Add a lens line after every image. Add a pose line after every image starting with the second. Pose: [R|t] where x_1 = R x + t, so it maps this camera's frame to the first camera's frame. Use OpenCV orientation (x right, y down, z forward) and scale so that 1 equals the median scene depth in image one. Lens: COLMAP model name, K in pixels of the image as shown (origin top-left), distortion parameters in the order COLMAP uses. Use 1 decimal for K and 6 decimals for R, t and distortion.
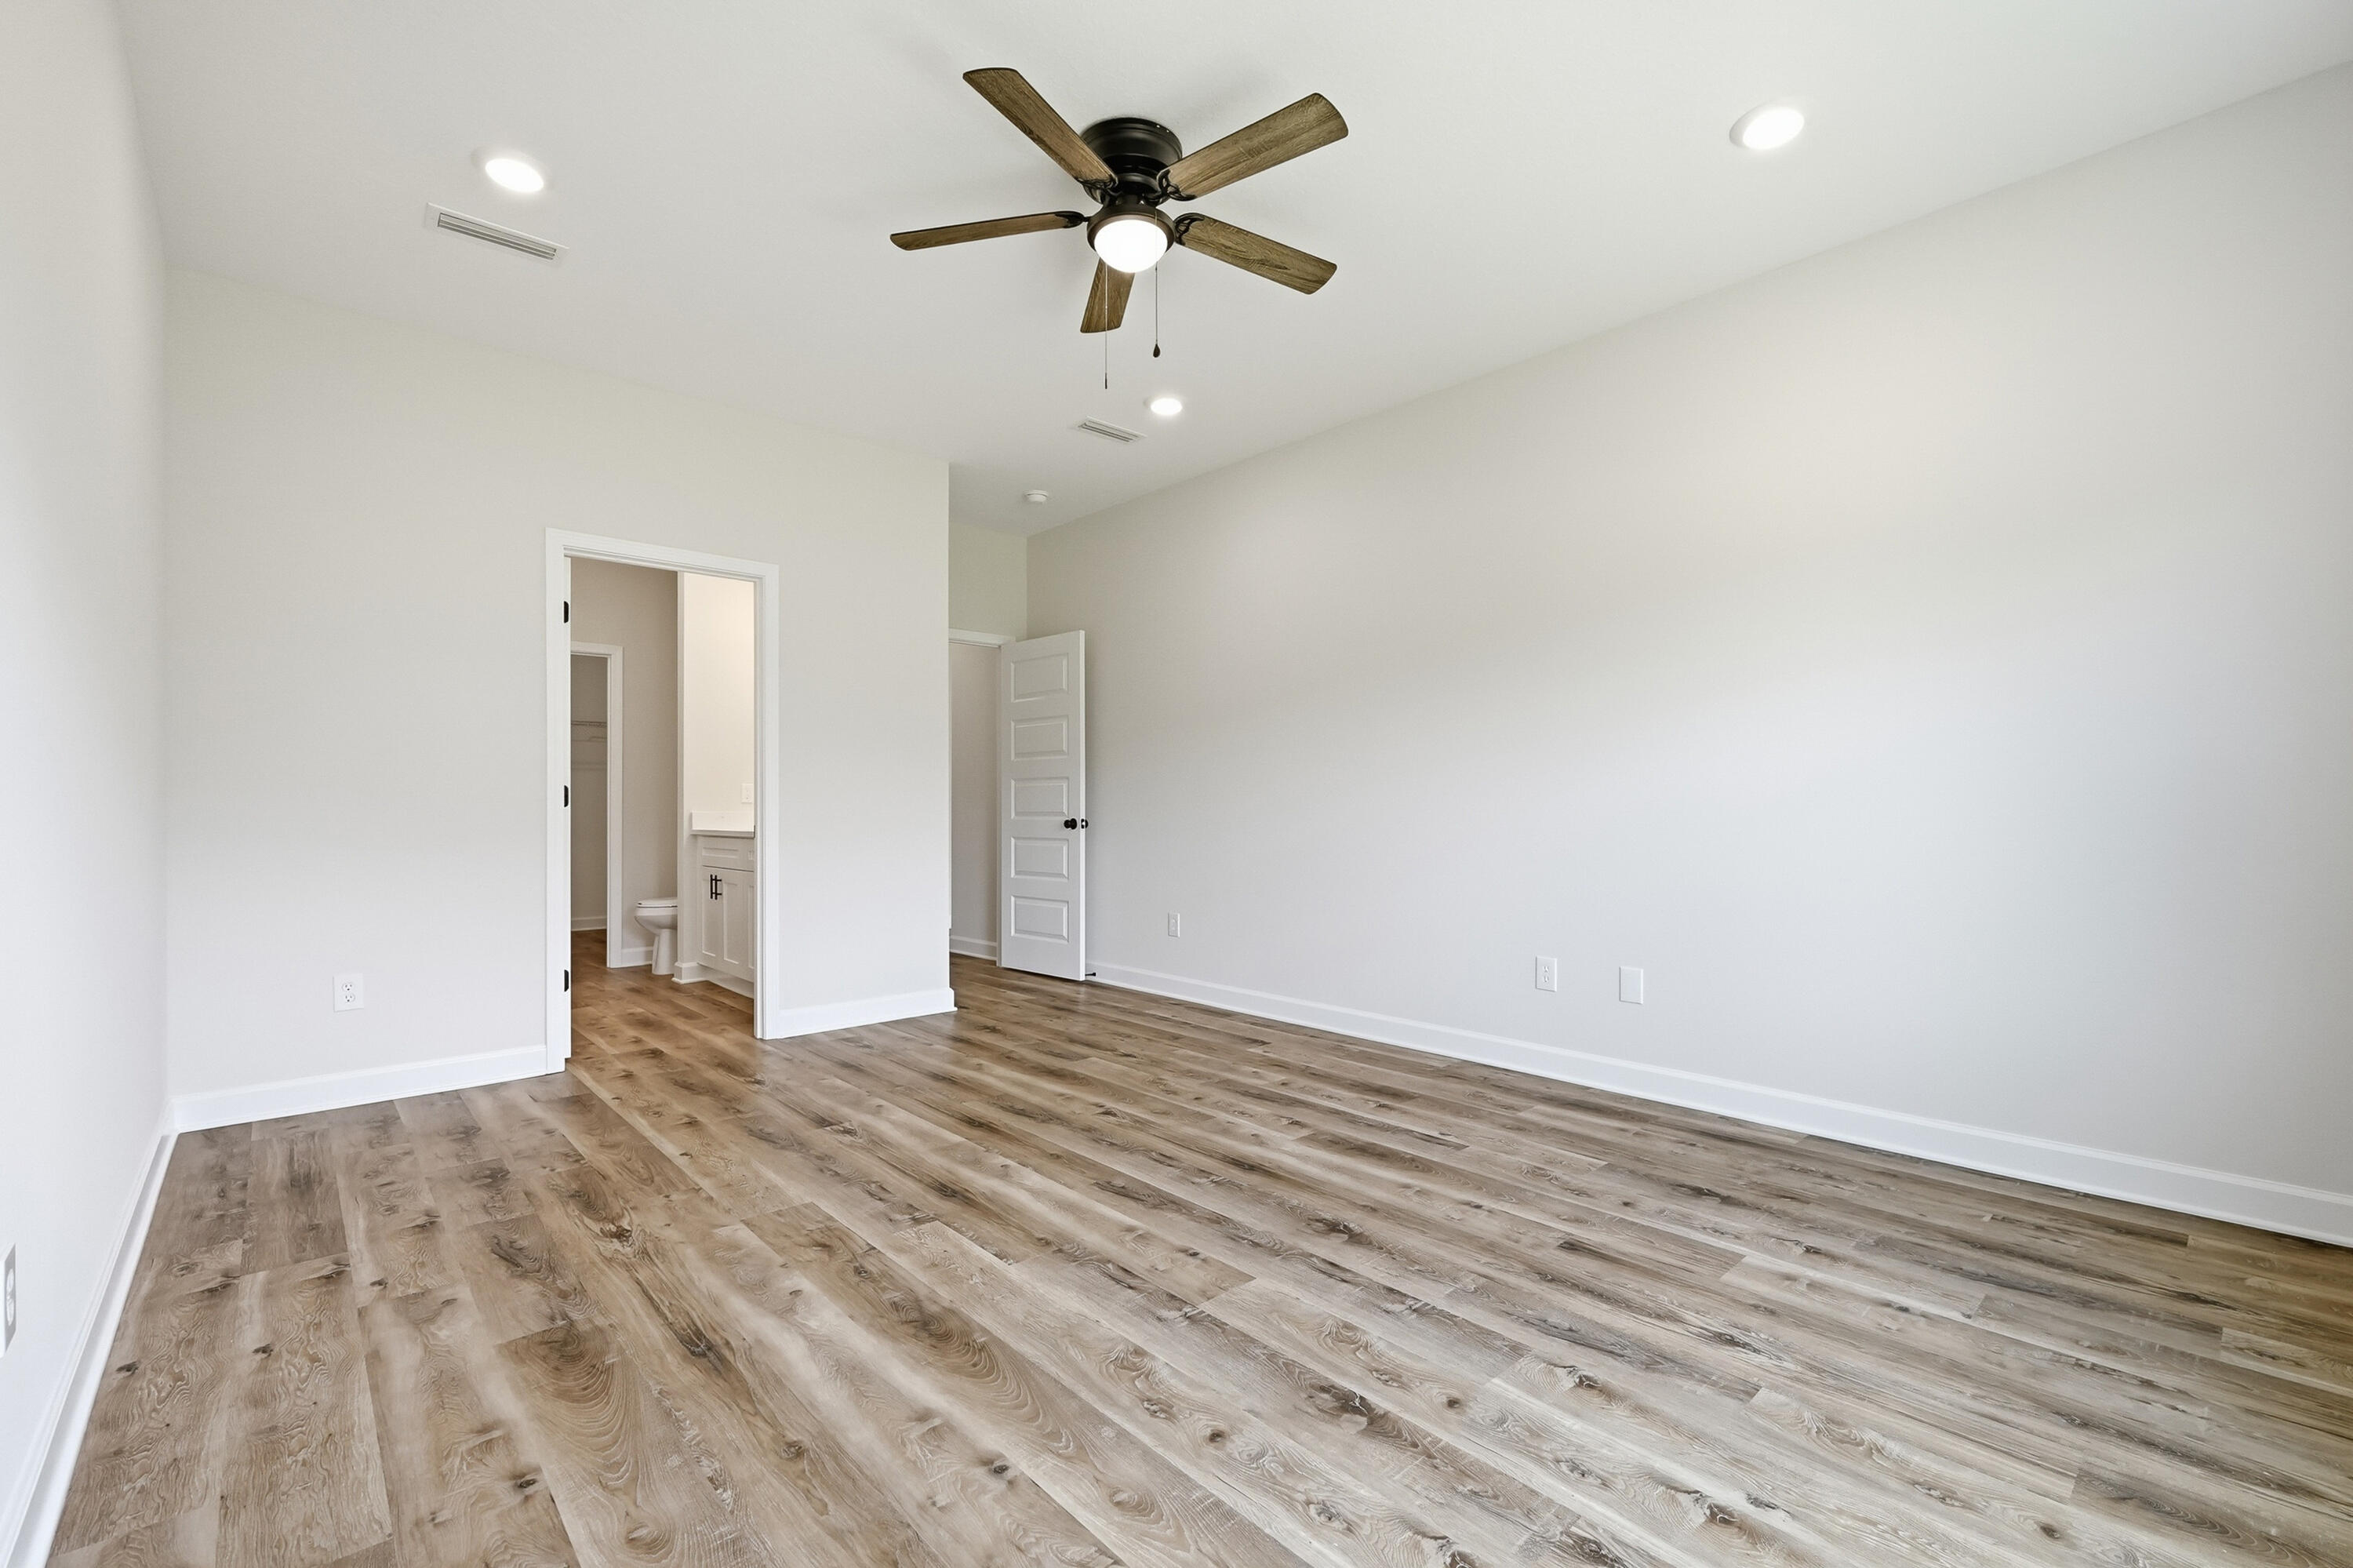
lens RADIAL K [[997.0, 0, 1170.0], [0, 997.0, 797.3], [0, 0, 1]] dist [-0.005463, 0.003198]
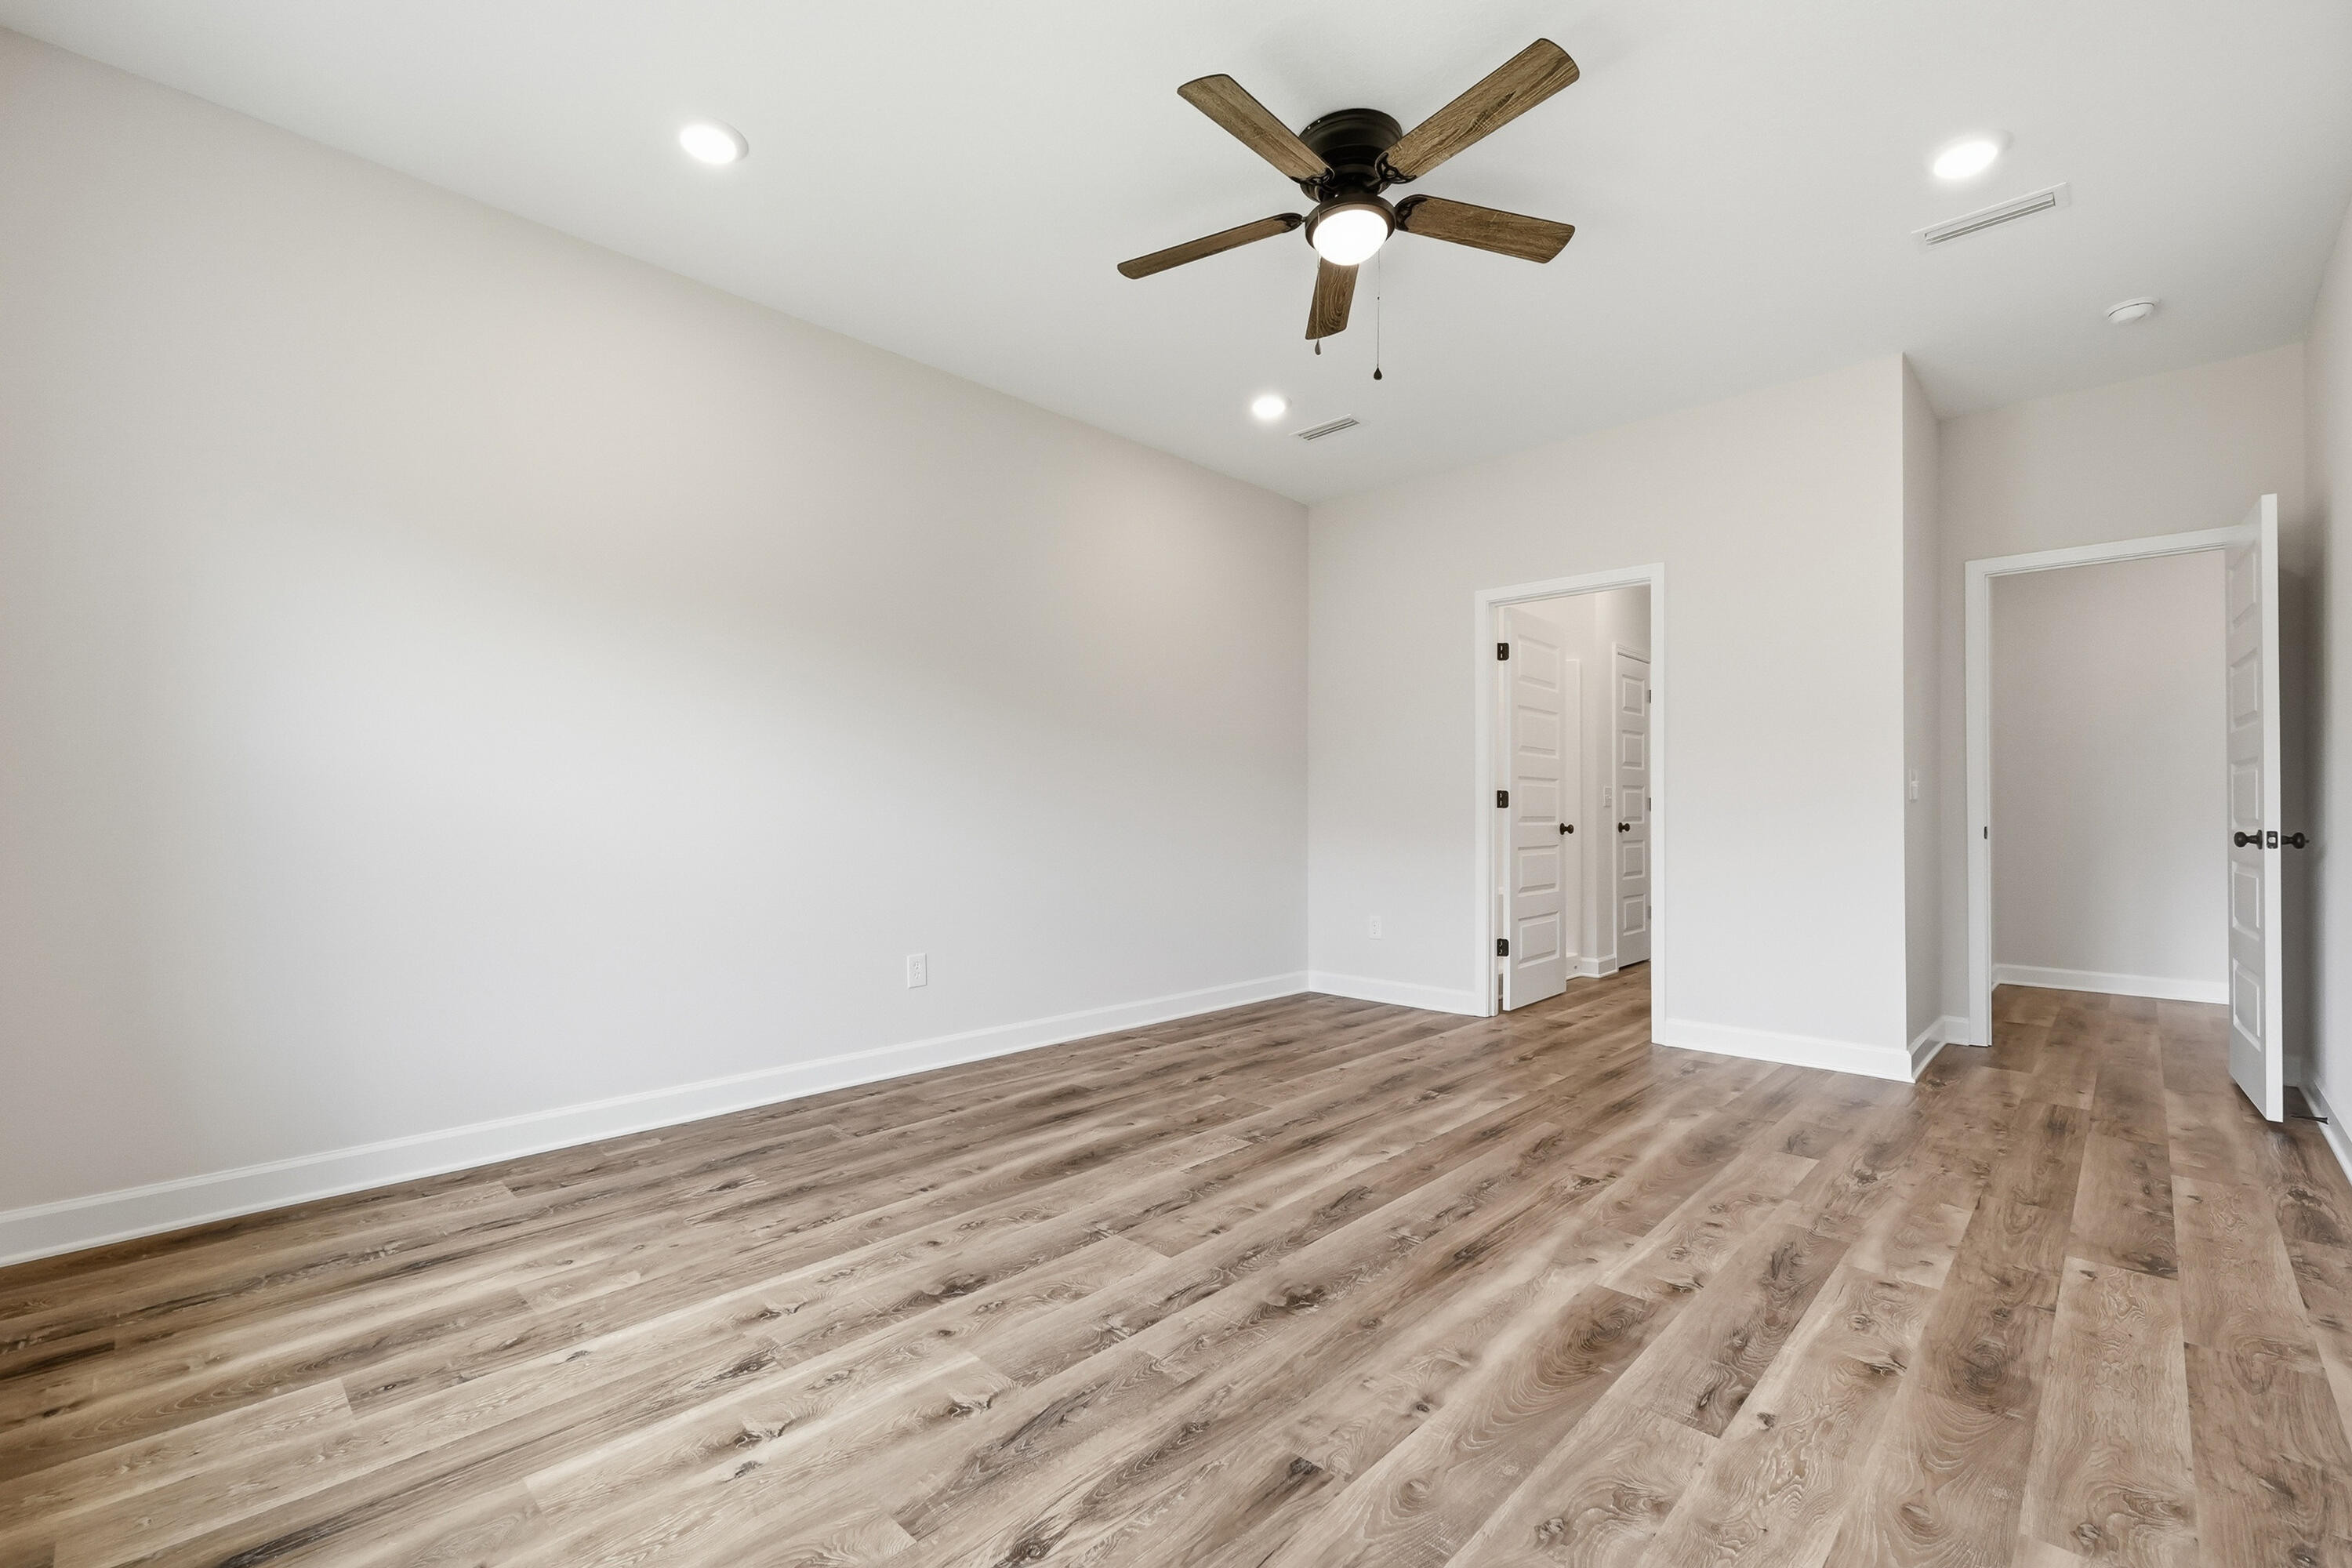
lens RADIAL K [[996.6, 0, 1176.0], [0, 996.6, 792.6], [0, 0, 1]] dist [-0.005463, 0.003198]
pose [[0.076488, -0.015754, -0.996946, 0.974375], [0.008875, 0.999846, -0.015119, 0.008057], [0.997031, -0.007692, 0.076616, 0.794873]]
